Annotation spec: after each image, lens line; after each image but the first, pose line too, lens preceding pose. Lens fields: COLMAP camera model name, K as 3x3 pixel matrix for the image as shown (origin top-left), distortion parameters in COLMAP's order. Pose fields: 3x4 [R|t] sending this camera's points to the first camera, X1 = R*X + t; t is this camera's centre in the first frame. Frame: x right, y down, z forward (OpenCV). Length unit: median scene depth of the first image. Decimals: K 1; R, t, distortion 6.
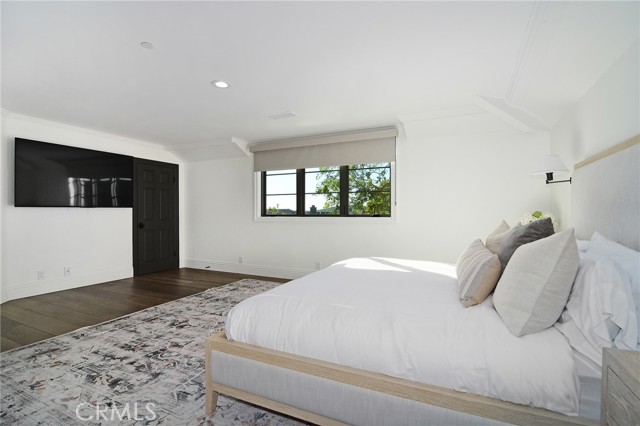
lens RADIAL K [[309.6, 0, 319.1], [0, 309.6, 216.8], [0, 0, 1]] dist [-0.000735, -0.010216]
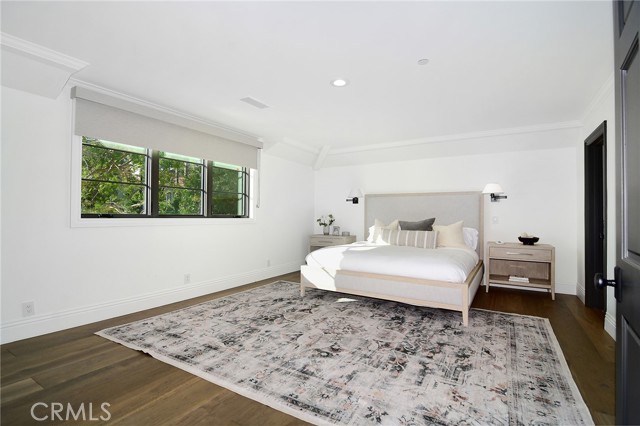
lens RADIAL K [[309.6, 0, 319.1], [0, 309.6, 216.8], [0, 0, 1]] dist [-0.000735, -0.010216]
pose [[0.092371, -0.000825, 0.995724, -1.477025], [0.004002, 0.999992, 0.000458, -0.002942], [-0.995717, 0.003943, 0.092374, 1.117768]]
